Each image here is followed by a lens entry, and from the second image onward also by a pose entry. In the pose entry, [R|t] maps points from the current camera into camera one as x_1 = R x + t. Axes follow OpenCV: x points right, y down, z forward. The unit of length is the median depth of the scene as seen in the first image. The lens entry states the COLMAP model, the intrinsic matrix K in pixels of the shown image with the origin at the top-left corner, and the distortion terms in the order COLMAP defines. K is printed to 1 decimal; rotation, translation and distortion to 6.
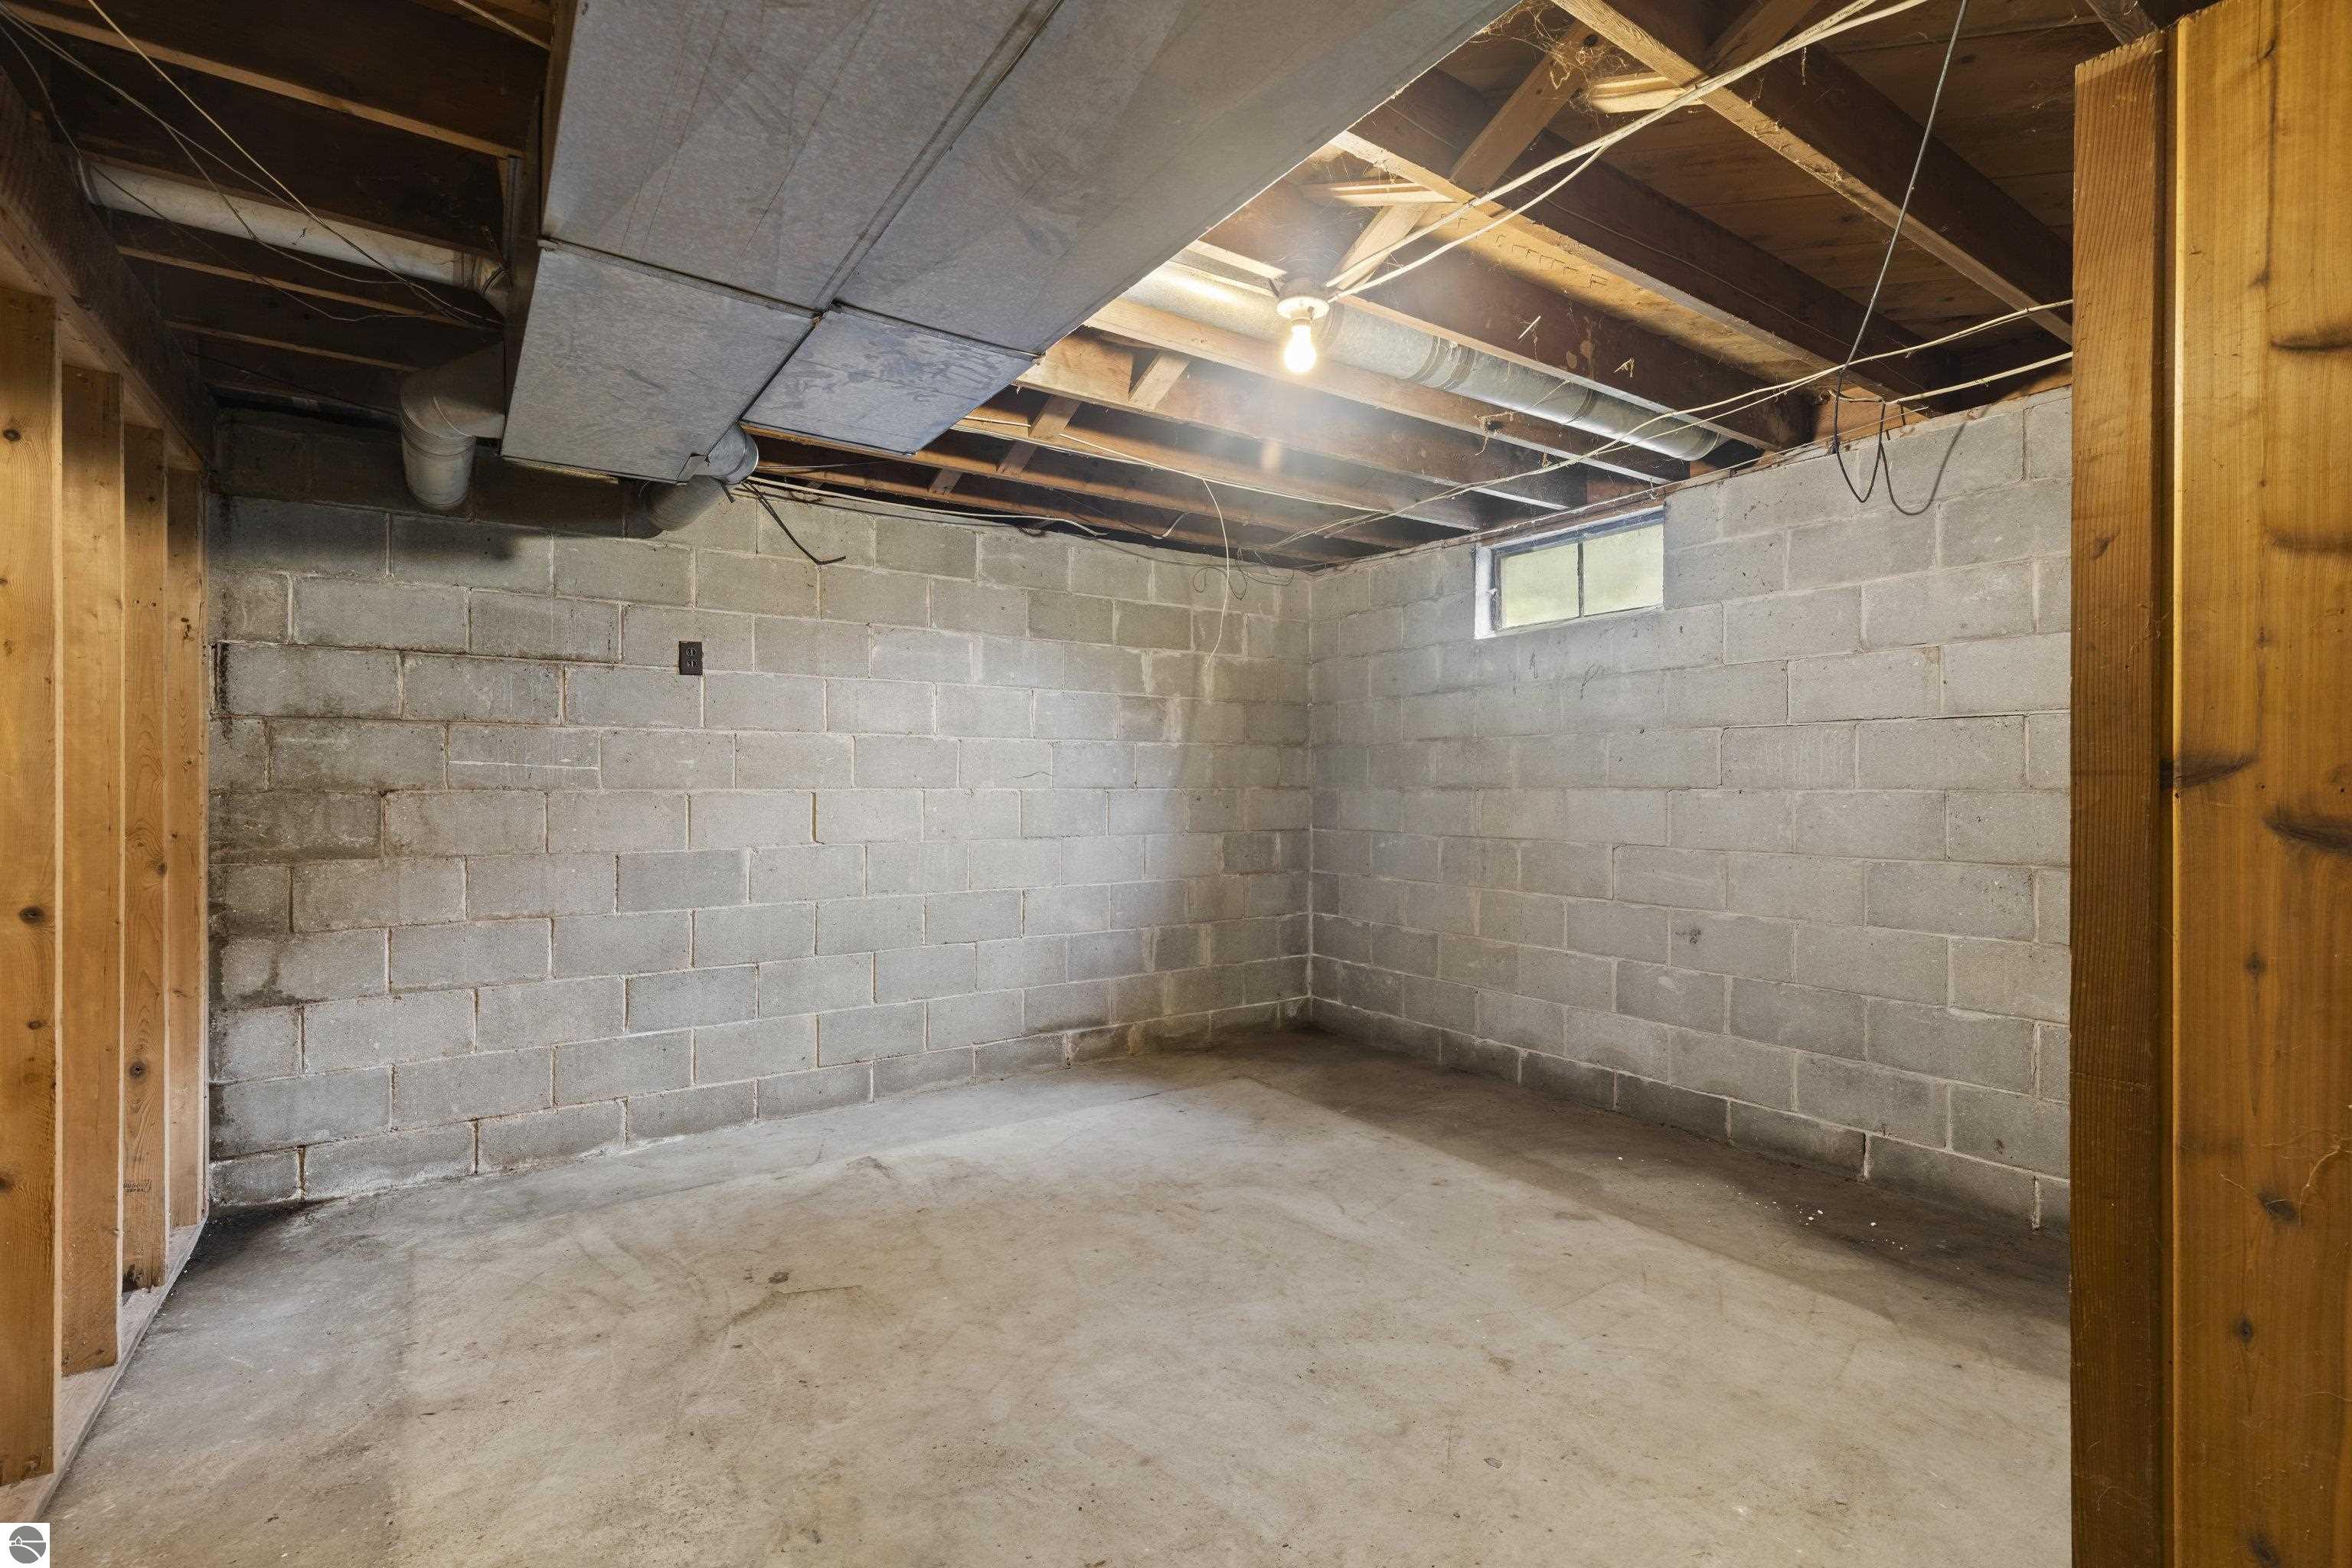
lens RADIAL K [[1058.1, 0, 1176.9], [0, 1058.1, 787.8], [0, 0, 1]] dist [0.008544, -0.000919]
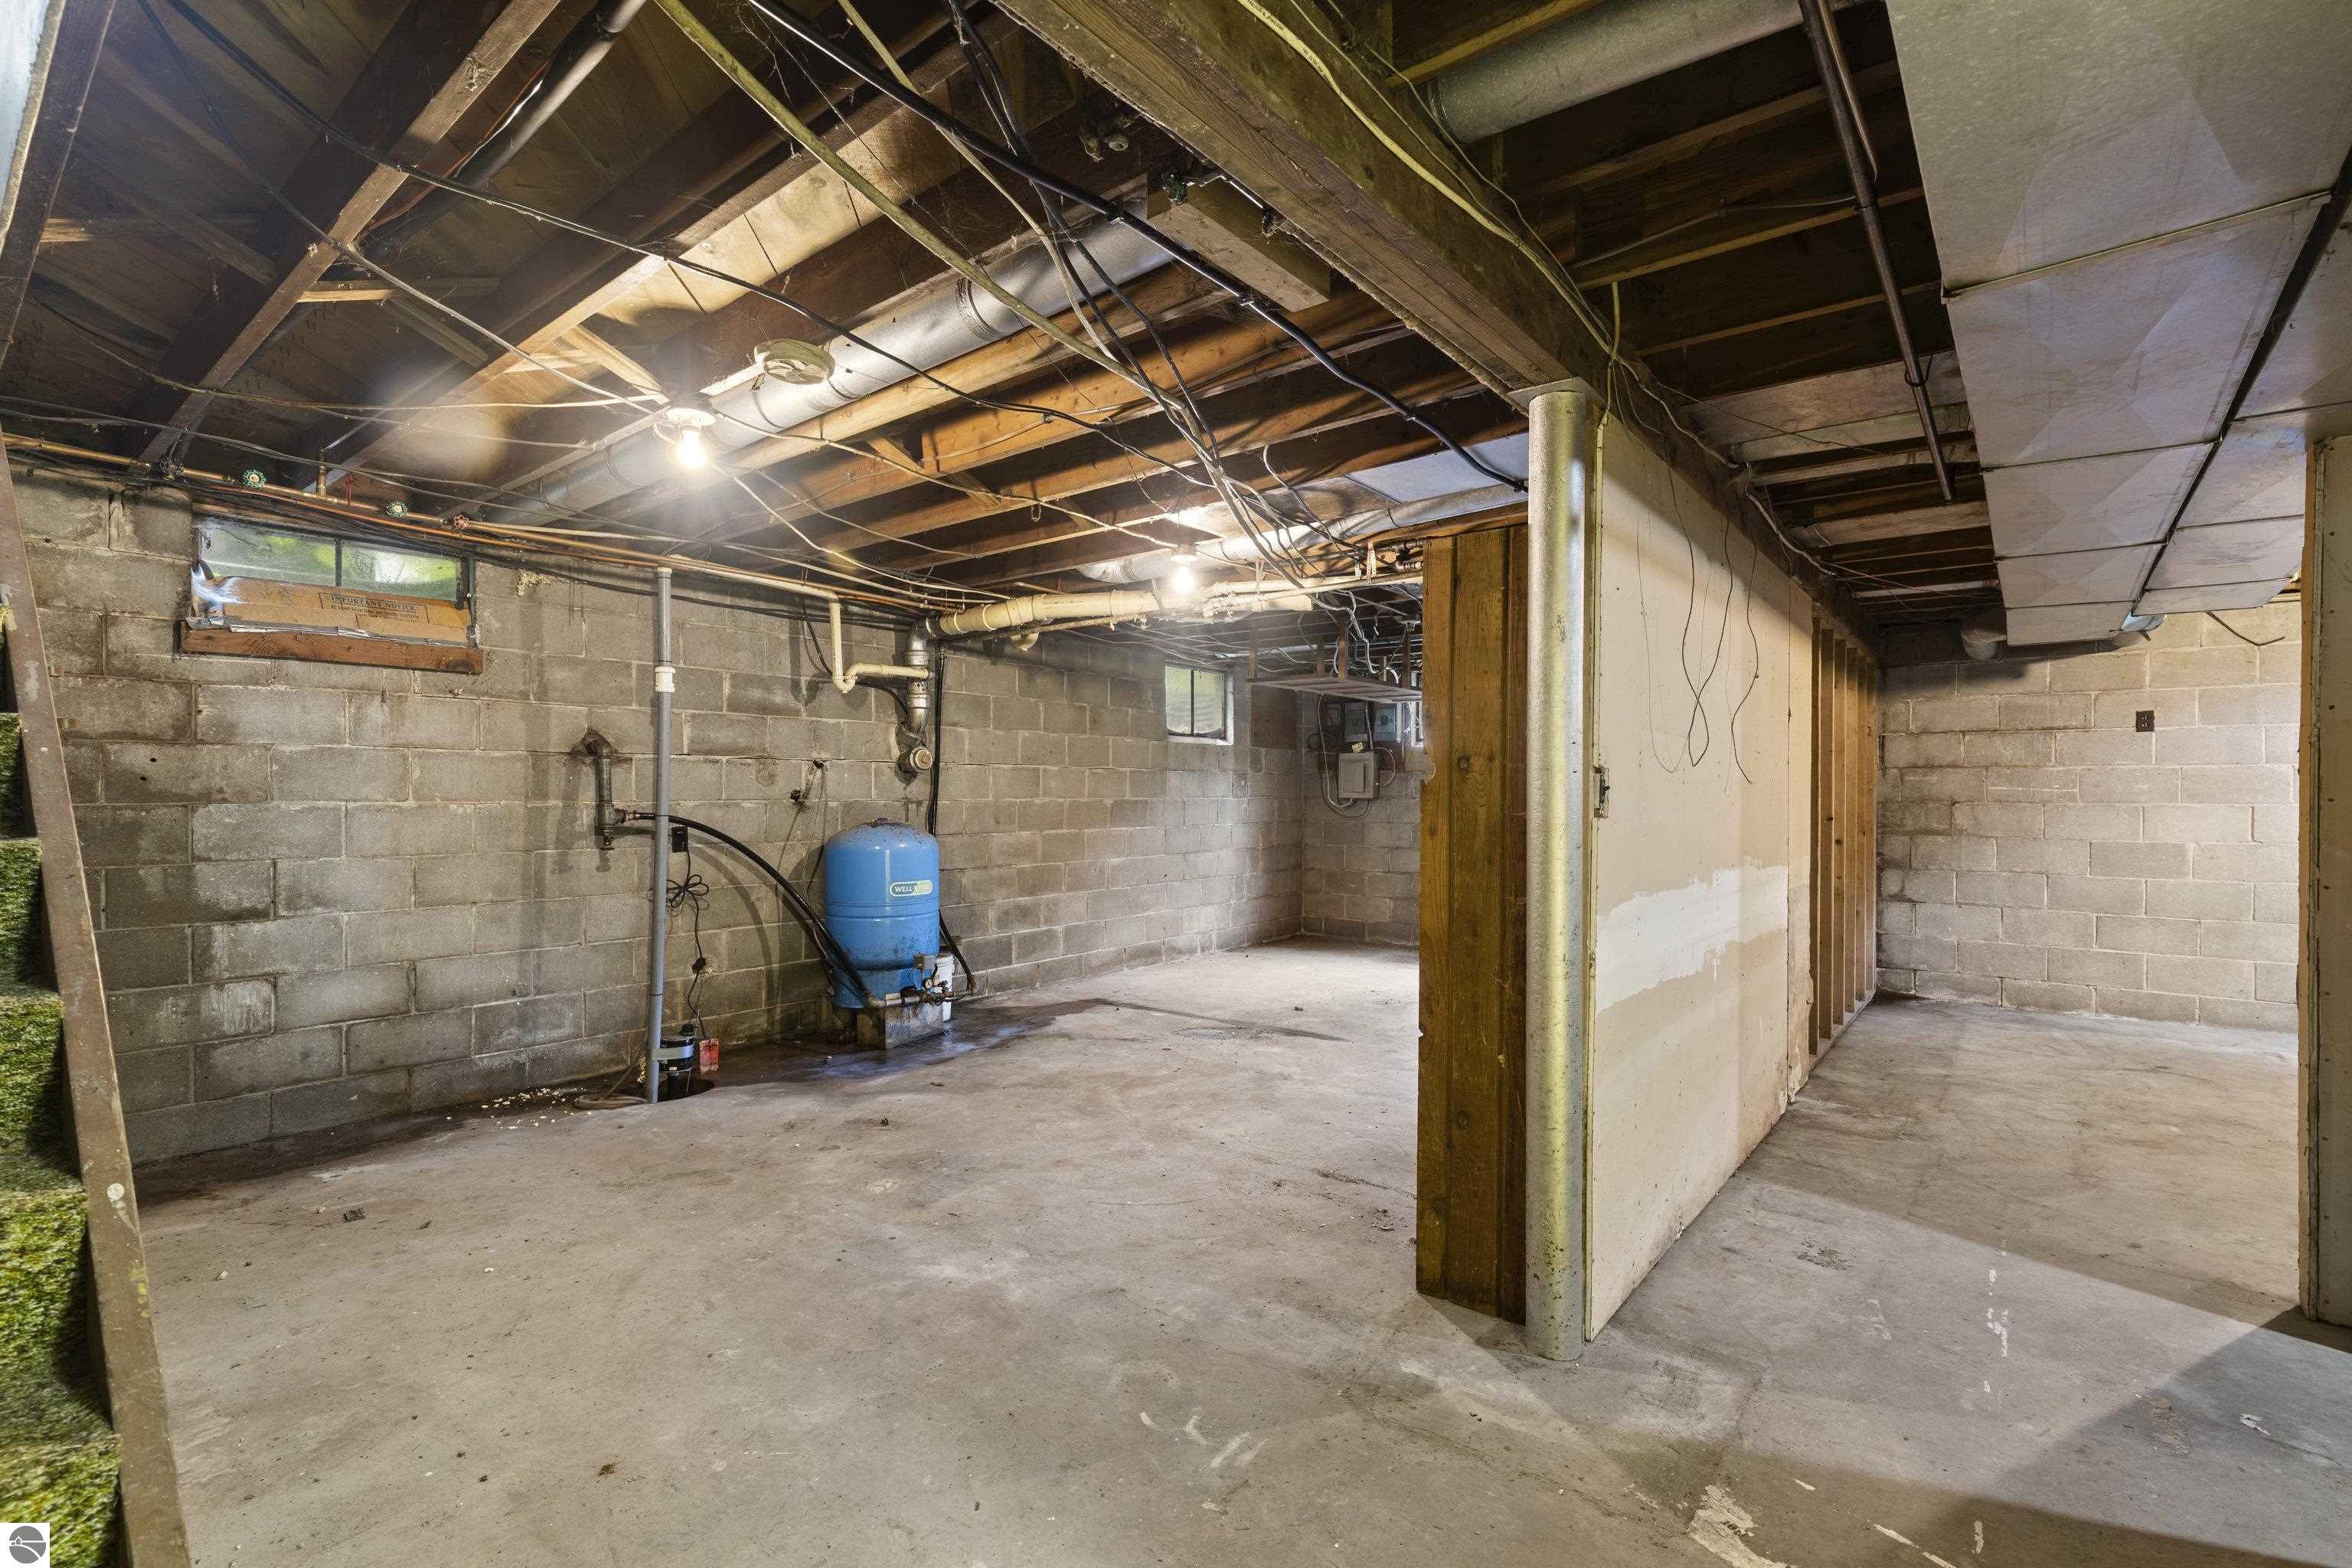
lens RADIAL K [[1058.1, 0, 1181.2], [0, 1058.1, 791.2], [0, 0, 1]] dist [0.008544, -0.000919]
pose [[0.266468, -0.004071, -0.963835, 0.775327], [-0.010748, 0.999916, -0.007195, 0.011464], [0.963784, 0.012276, 0.266402, -0.912652]]
